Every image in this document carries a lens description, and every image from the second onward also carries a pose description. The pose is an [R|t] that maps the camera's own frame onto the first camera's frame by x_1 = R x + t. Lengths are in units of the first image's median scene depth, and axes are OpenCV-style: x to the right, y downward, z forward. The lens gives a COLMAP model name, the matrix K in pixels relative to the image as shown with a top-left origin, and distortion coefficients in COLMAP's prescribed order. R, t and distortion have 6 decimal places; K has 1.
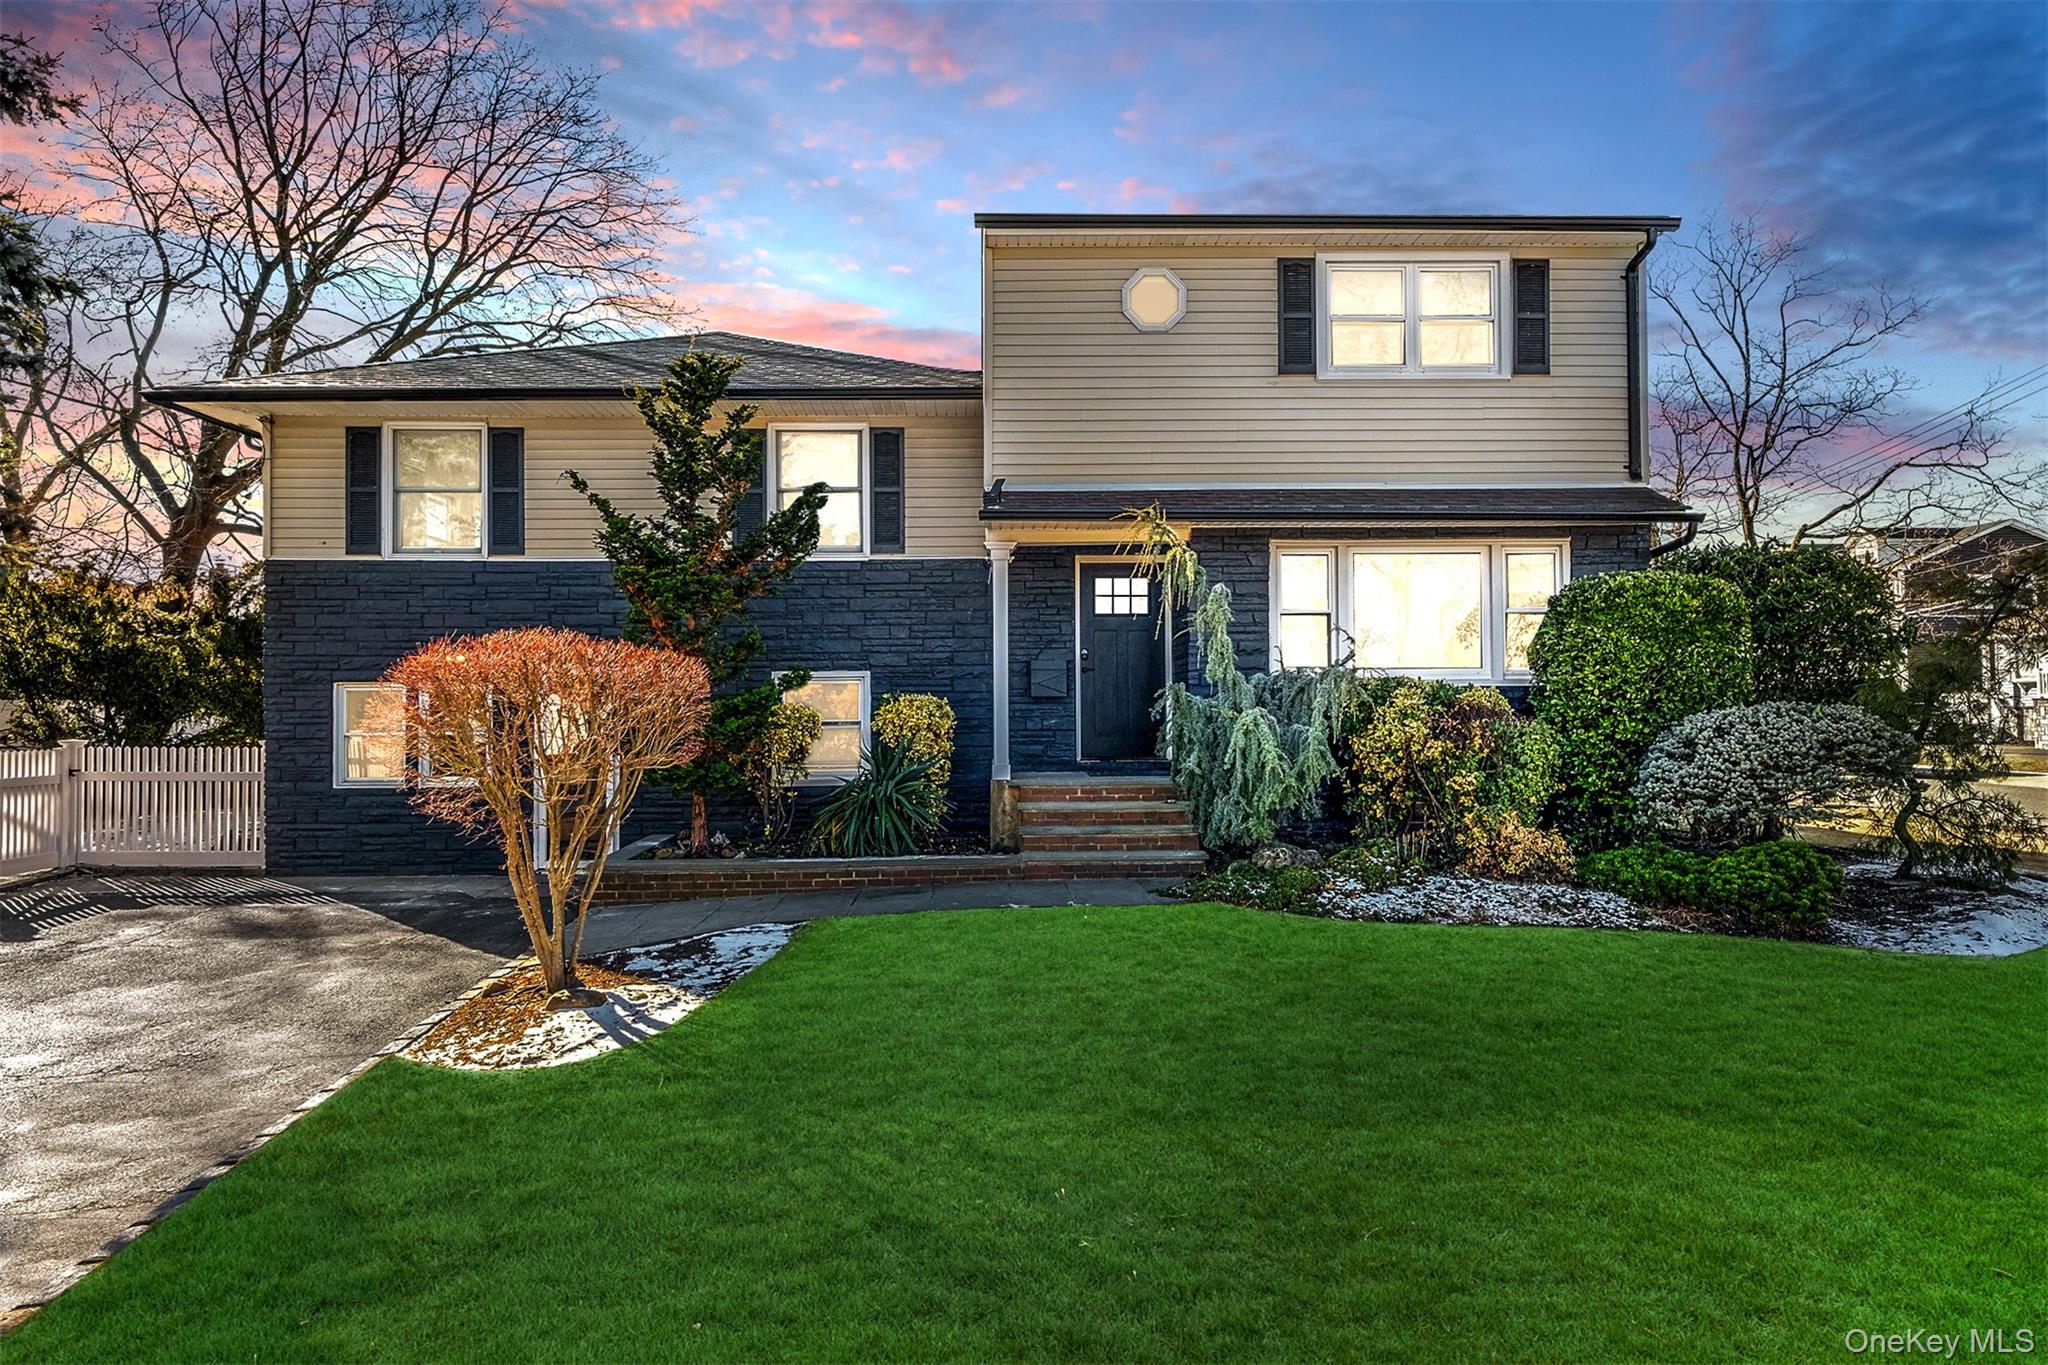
lens RADIAL K [[1157.0, 0, 1024.1], [0, 1157.0, 681.9], [0, 0, 1]] dist [0.007052, -0.000603]
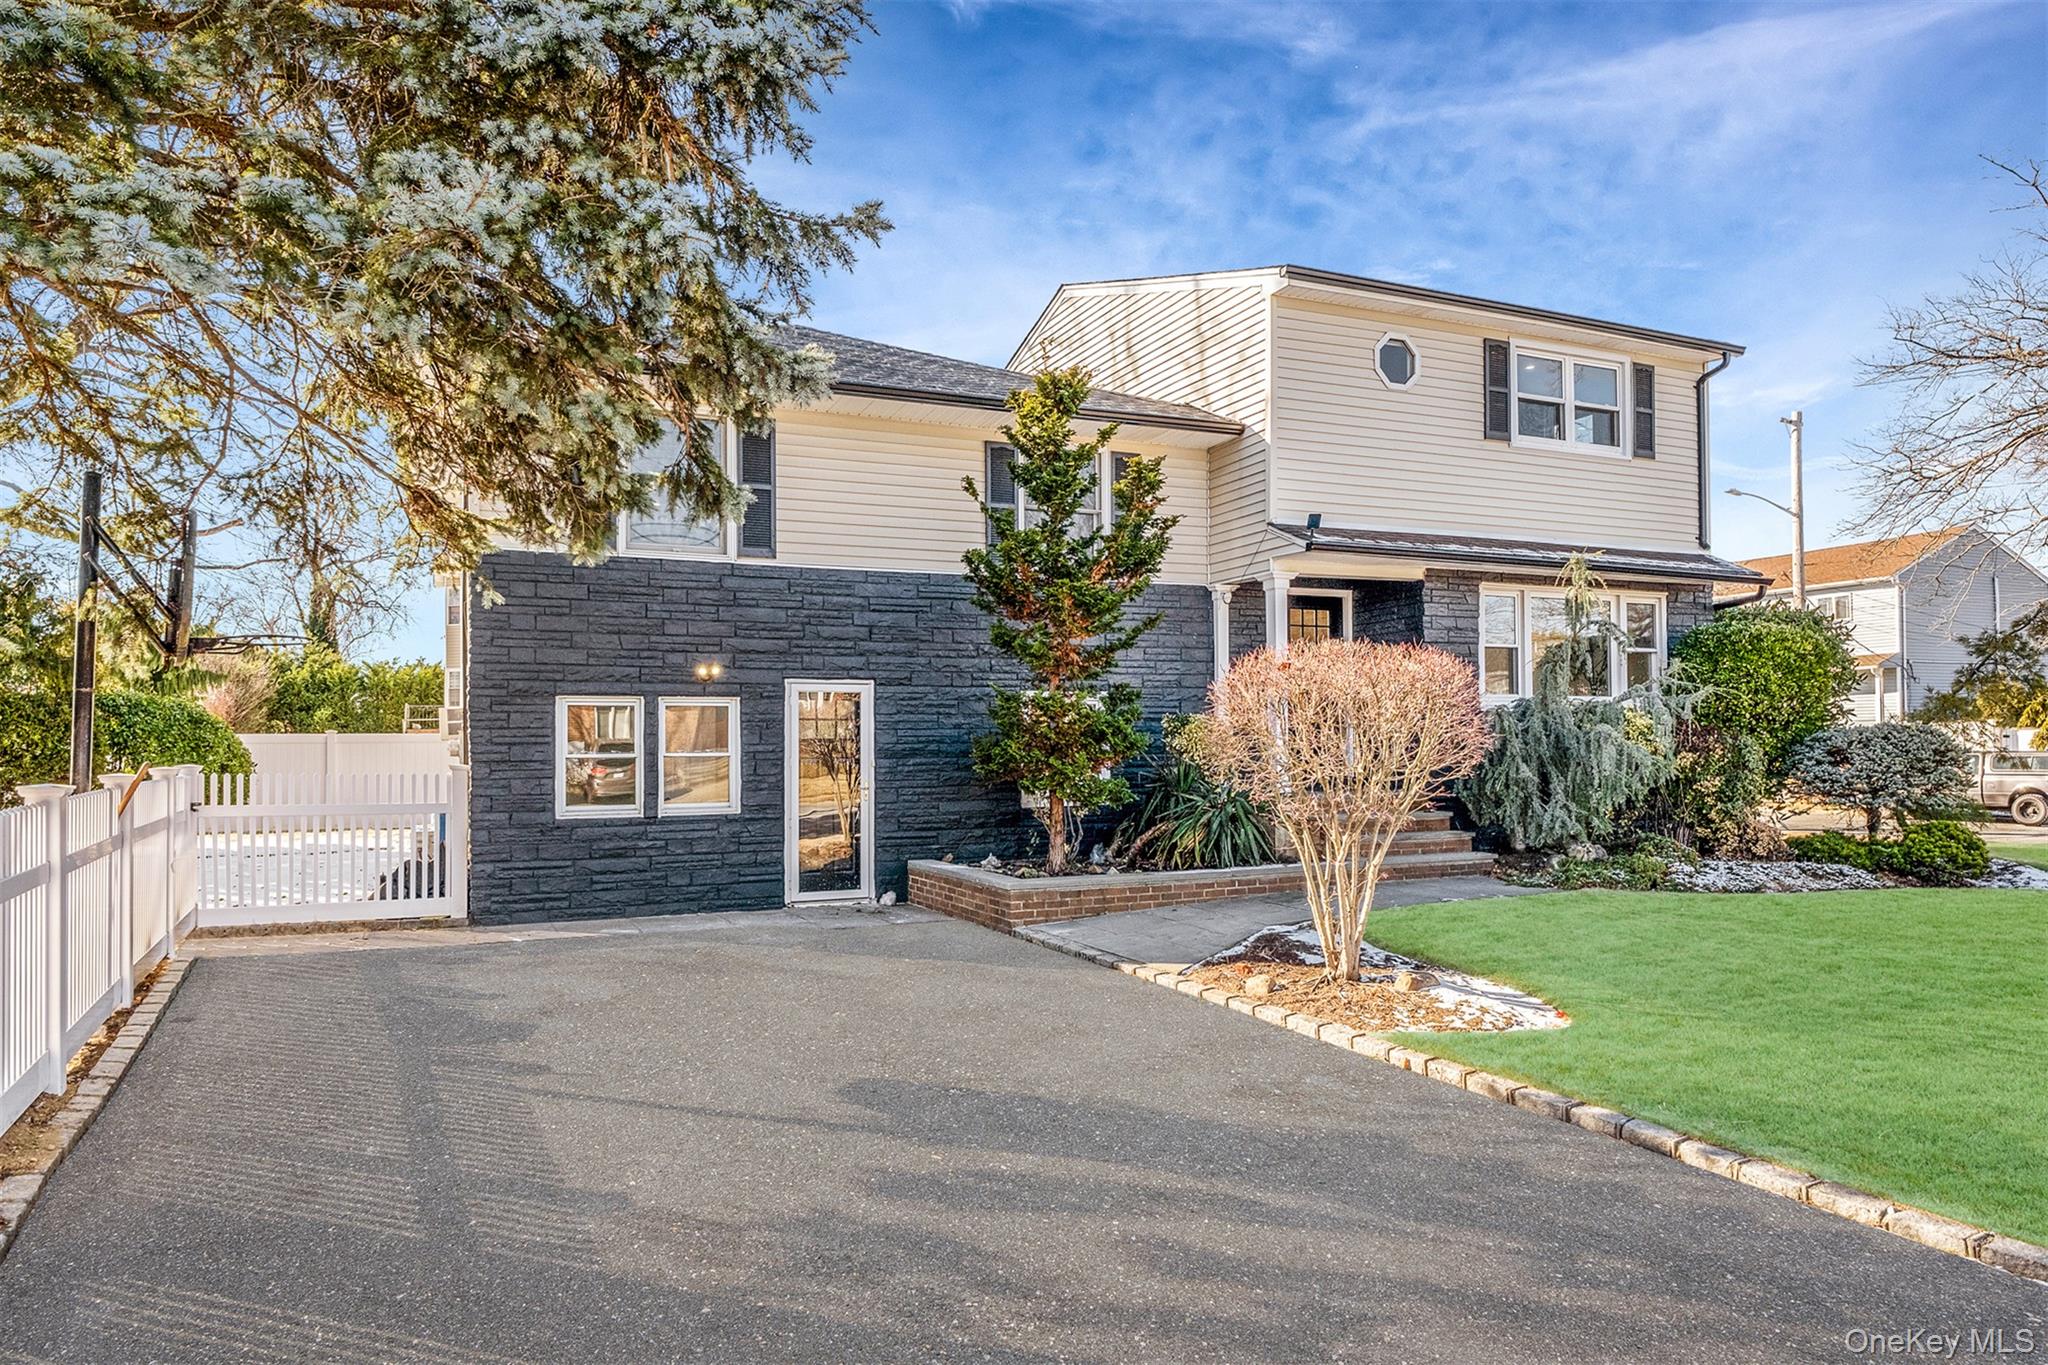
lens RADIAL K [[1328.9, 0, 1024.2], [0, 1328.9, 689.7], [0, 0, 1]] dist [-0.000037, -0.000083]
pose [[0.923270, 0.014130, 0.383893, -0.711696], [-0.009296, 0.999852, -0.014445, 0.007421], [-0.384040, 0.009768, 0.923265, -0.045245]]
